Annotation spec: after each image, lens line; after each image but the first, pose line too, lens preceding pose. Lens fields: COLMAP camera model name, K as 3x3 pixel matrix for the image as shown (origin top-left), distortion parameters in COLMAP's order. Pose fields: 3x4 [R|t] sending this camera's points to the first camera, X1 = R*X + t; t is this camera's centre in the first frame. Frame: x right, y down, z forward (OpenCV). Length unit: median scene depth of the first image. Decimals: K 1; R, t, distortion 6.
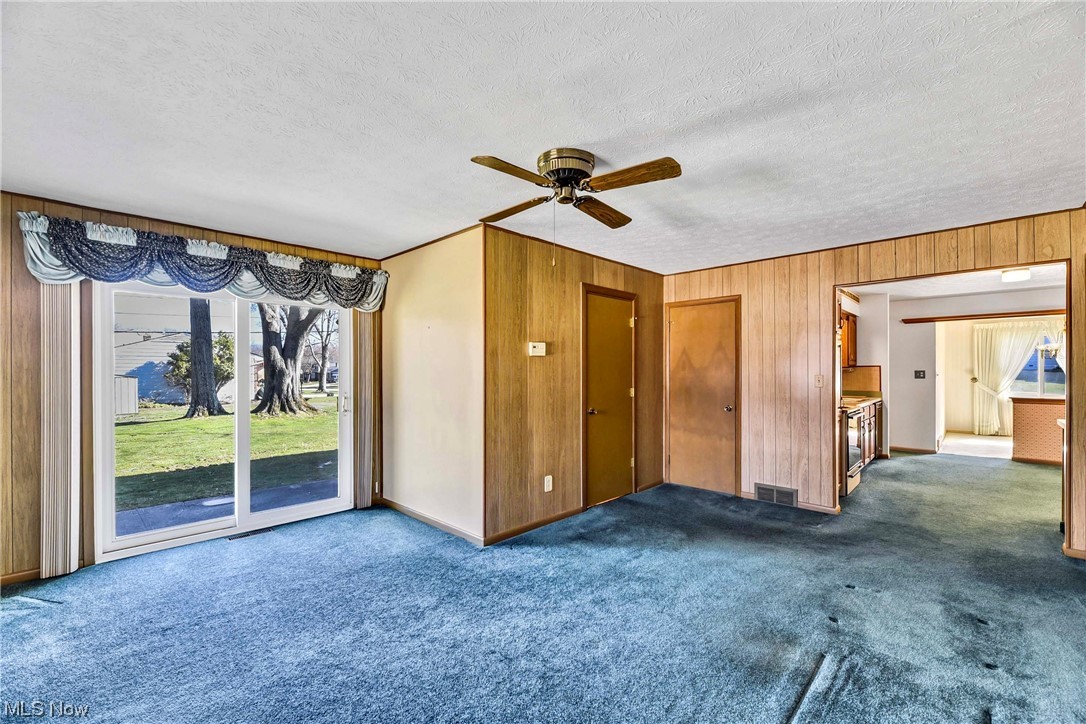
lens RADIAL K [[465.0, 0, 545.1], [0, 465.0, 367.4], [0, 0, 1]] dist [-0.005299, -0.000441]
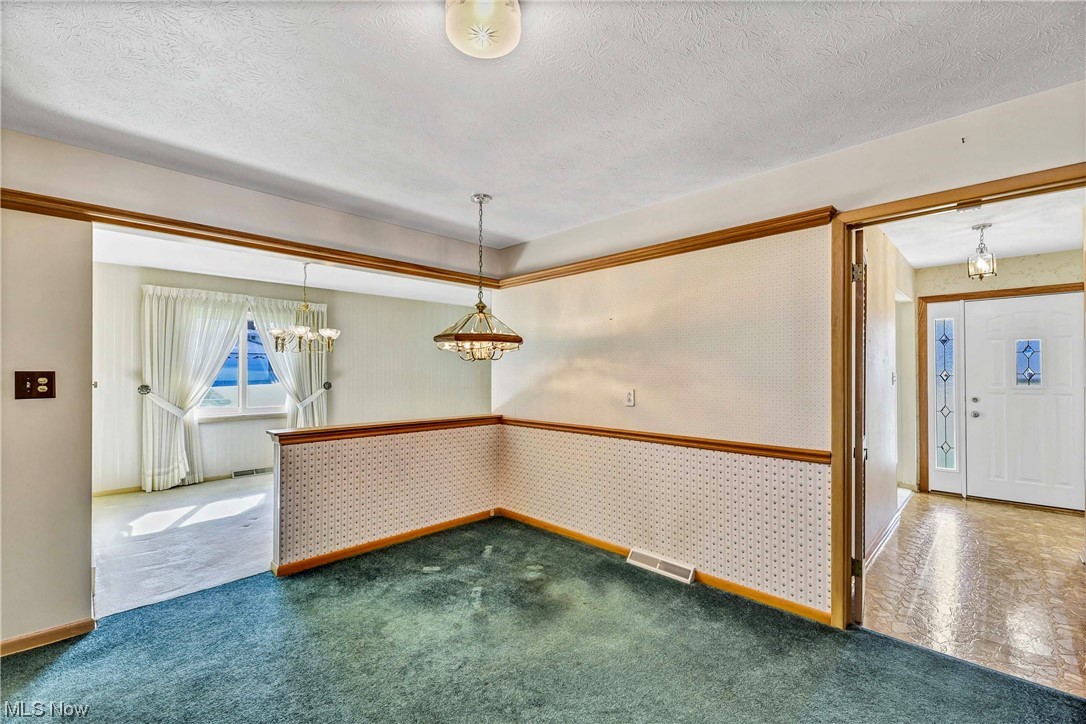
lens RADIAL K [[462.3, 0, 543.0], [0, 462.3, 372.0], [0, 0, 1]] dist [-0.003801, 0.000175]
pose [[0.031986, -0.000604, 0.999488, 0.439028], [-0.005748, 0.999983, 0.000789, 0.004144], [-0.999472, -0.005770, 0.031982, 0.557165]]
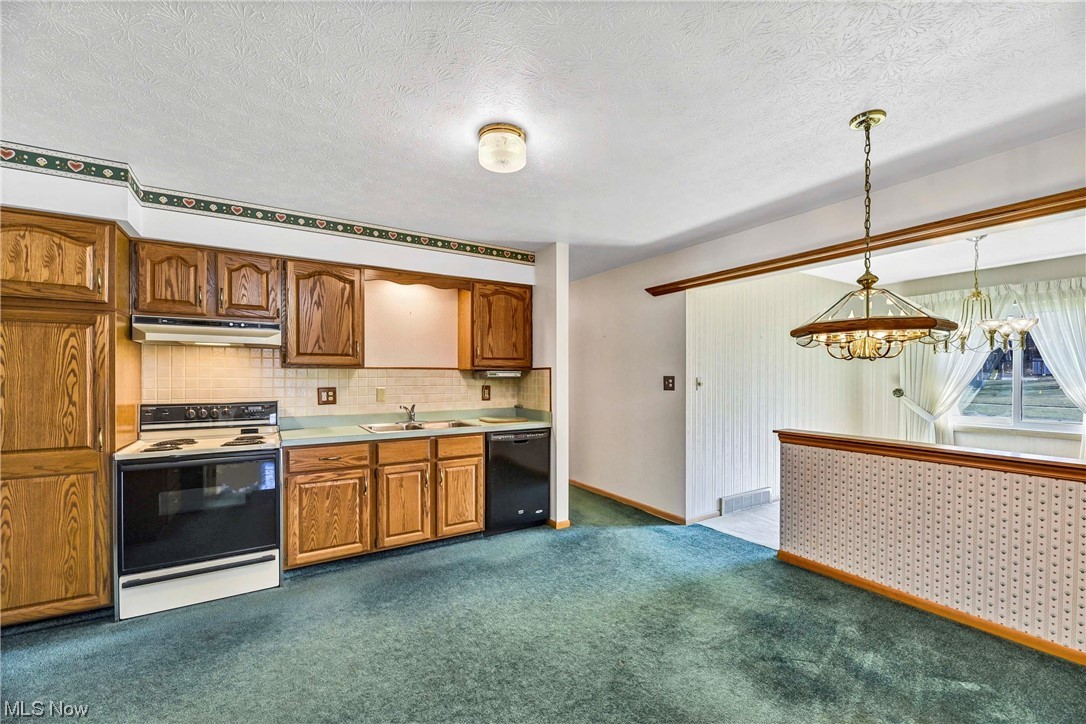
lens RADIAL K [[444.1, 0, 538.3], [0, 444.1, 377.4], [0, 0, 1]] dist [-0.011268, -0.000303]
pose [[0.961423, 0.001569, -0.275071, 0.677167], [0.000565, 0.999970, 0.007678, 0.003354], [0.275074, -0.007537, 0.961393, 0.359098]]
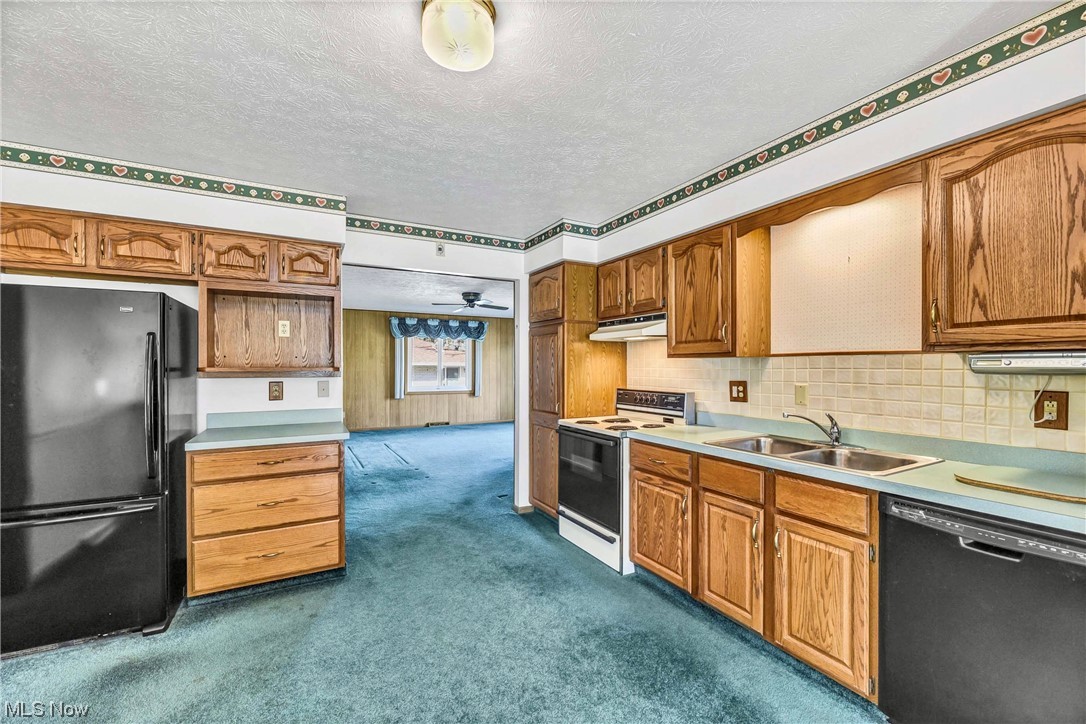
lens RADIAL K [[444.1, 0, 550.6], [0, 444.1, 364.7], [0, 0, 1]] dist [-0.011268, -0.000303]
pose [[-0.317768, -0.001696, -0.948167, 0.734564], [0.006290, 0.999973, -0.003896, 0.004084], [0.948148, -0.007202, -0.317749, 0.662685]]
